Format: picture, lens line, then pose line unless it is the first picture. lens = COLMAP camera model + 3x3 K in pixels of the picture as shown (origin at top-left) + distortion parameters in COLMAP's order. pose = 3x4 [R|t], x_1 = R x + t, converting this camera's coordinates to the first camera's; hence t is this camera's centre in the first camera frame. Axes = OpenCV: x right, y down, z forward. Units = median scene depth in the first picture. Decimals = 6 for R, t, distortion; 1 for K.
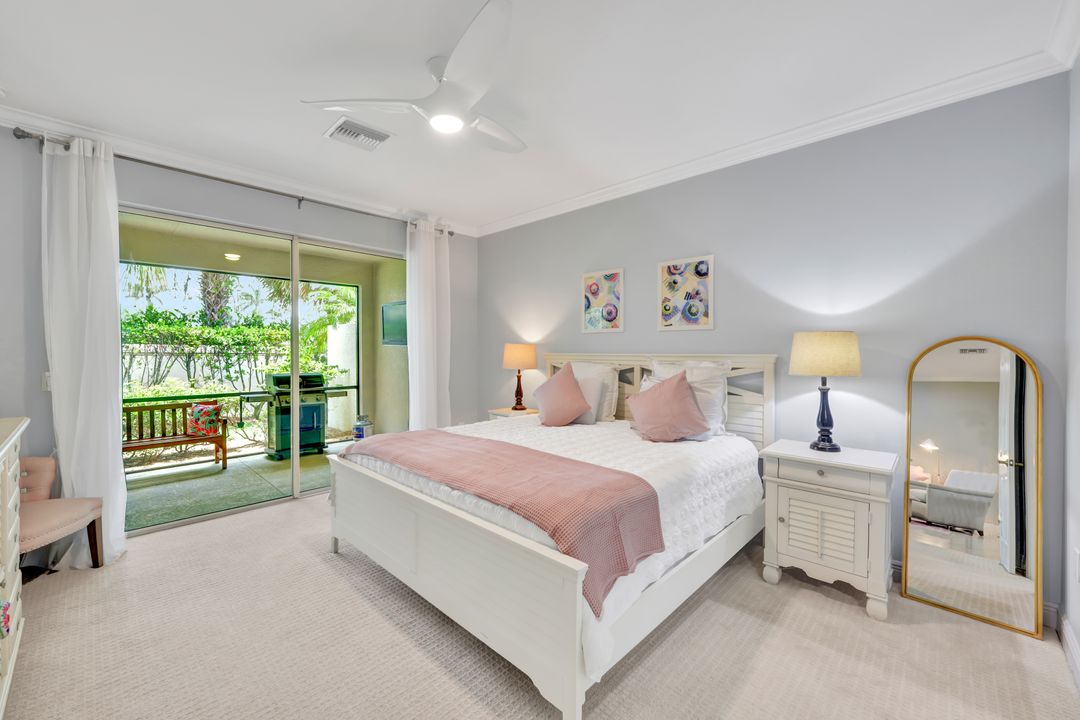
lens RADIAL K [[431.7, 0, 539.9], [0, 431.7, 363.0], [0, 0, 1]] dist [-0.002166, 0.000094]
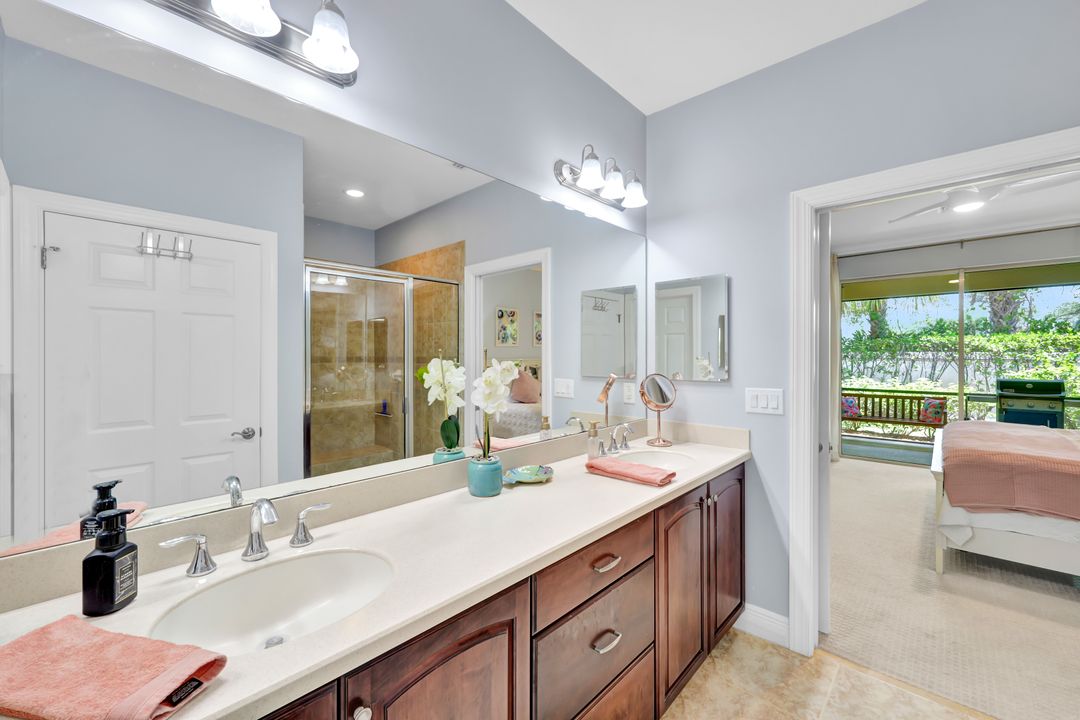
lens RADIAL K [[431.7, 0, 547.5], [0, 431.7, 365.2], [0, 0, 1]] dist [-0.002166, 0.000094]
pose [[0.026520, 0.019621, -0.999456, 0.702112], [-0.029412, 0.999390, 0.018839, 0.007842], [0.999215, 0.028897, 0.027081, -0.279703]]
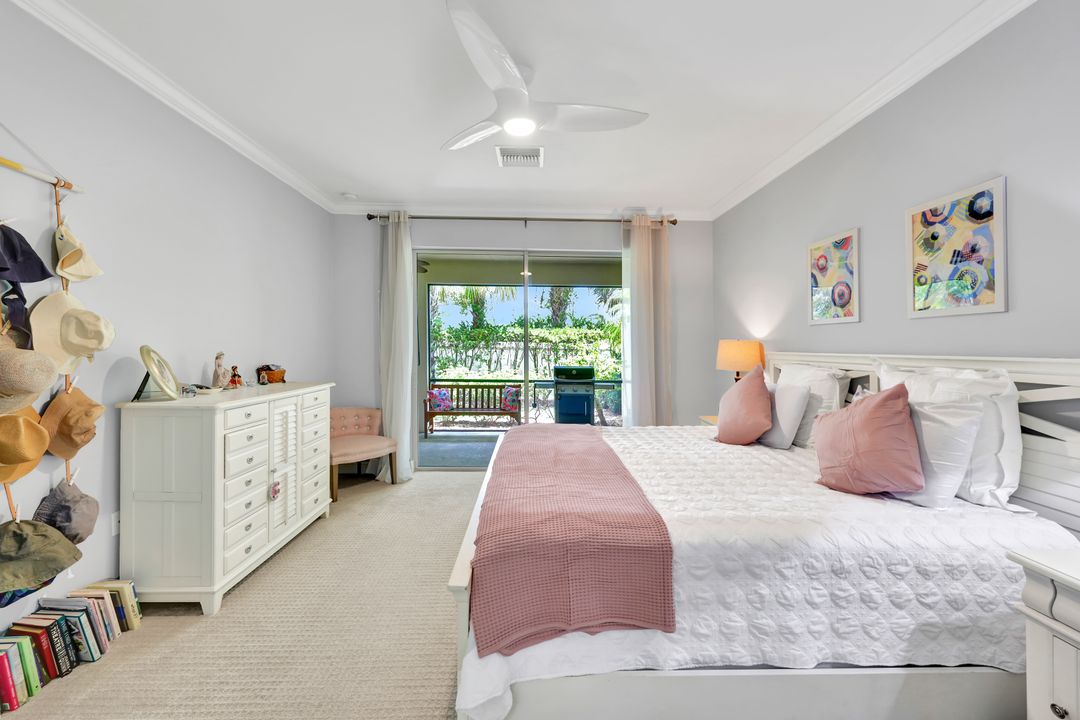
lens RADIAL K [[431.7, 0, 542.1], [0, 431.7, 354.7], [0, 0, 1]] dist [-0.002166, 0.000094]
pose [[0.717953, 0.020405, -0.695793, 0.304493], [-0.031048, 0.999514, -0.002725, -0.003521], [0.695399, 0.023559, 0.718238, 0.169270]]
